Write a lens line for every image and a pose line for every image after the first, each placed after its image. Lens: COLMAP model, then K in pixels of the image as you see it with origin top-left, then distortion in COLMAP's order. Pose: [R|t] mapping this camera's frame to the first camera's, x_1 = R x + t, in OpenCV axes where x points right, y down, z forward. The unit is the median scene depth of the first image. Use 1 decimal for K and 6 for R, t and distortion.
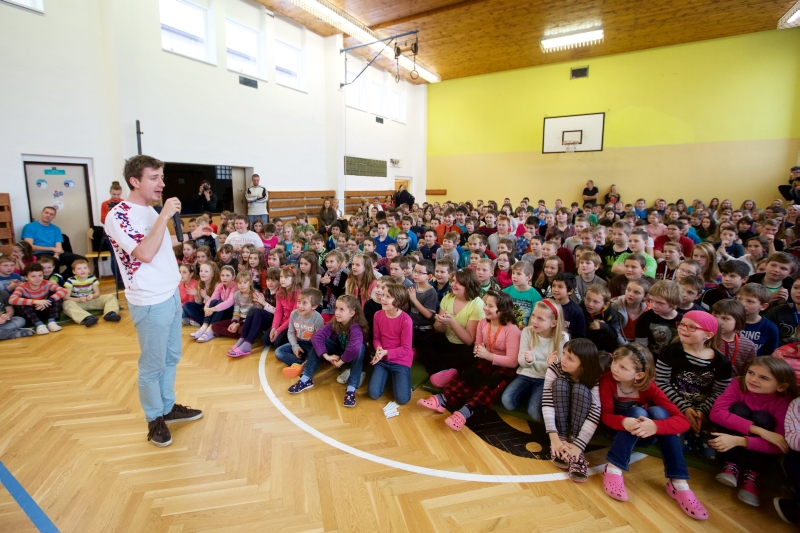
lens RADIAL K [[383.1, 0, 368.4], [0, 383.1, 243.4], [0, 0, 1]] dist [-0.034521, 0.006272]
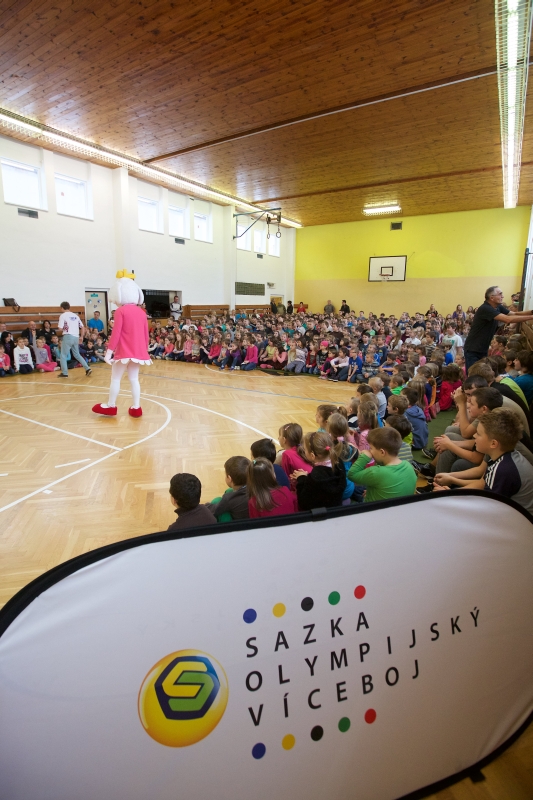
lens RADIAL K [[383.1, 0, 249.3], [0, 383.1, 373.1], [0, 0, 1]] dist [-0.034521, 0.006272]
pose [[0.999522, 0.017884, -0.025222, 0.043158], [-0.016704, 0.998791, 0.046243, 0.070921], [0.026019, -0.045800, 0.998612, -0.609665]]
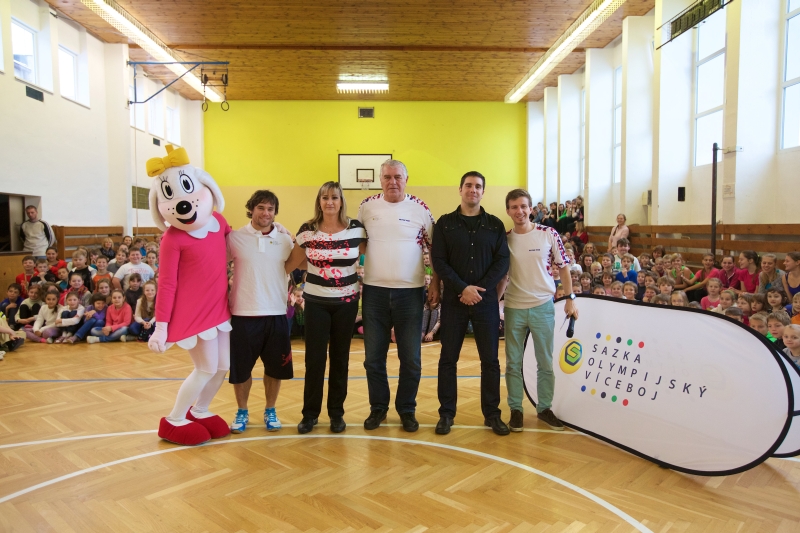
lens RADIAL K [[579.4, 0, 393.3], [0, 579.4, 252.8], [0, 0, 1]] dist [0.007125, 0.005902]
pose [[0.829470, -0.023301, 0.558065, -0.317746], [0.078458, 0.994084, -0.075108, 0.059558], [-0.553013, 0.106084, 0.826391, -0.359872]]
